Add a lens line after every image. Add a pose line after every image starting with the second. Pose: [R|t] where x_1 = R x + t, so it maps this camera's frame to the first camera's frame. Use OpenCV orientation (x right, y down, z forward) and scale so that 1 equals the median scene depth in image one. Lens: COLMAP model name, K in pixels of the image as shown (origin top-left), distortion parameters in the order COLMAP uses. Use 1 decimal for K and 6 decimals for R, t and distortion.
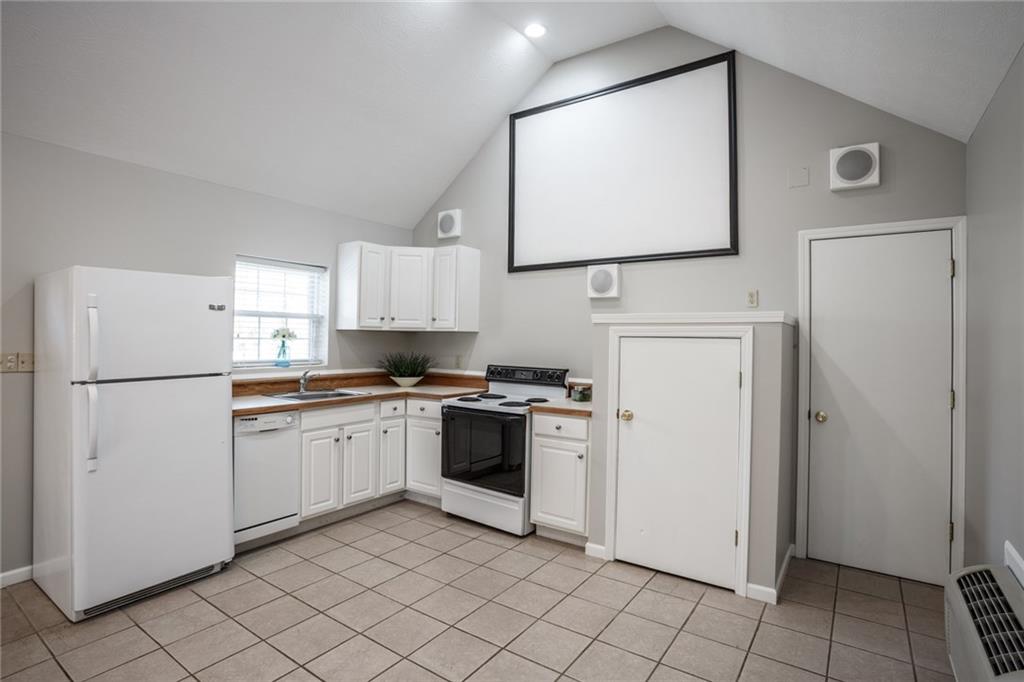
lens RADIAL K [[503.4, 0, 512.0], [0, 503.4, 341.0], [0, 0, 1]] dist [0.000632, 0.000015]
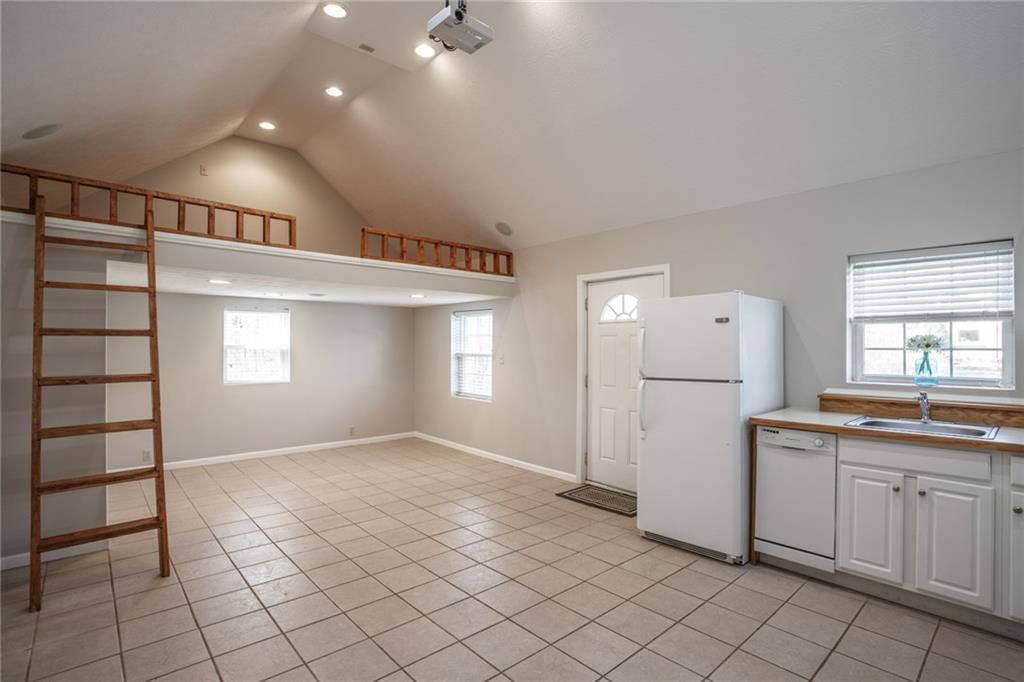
lens RADIAL K [[491.2, 0, 512.0], [0, 491.2, 341.0], [0, 0, 1]] dist [-0.042293, 0.001096]
pose [[-0.222839, -0.029768, -0.974401, 0.432573], [-0.009200, 0.999553, -0.028433, 0.010149], [0.974812, 0.002628, -0.223013, 0.607245]]
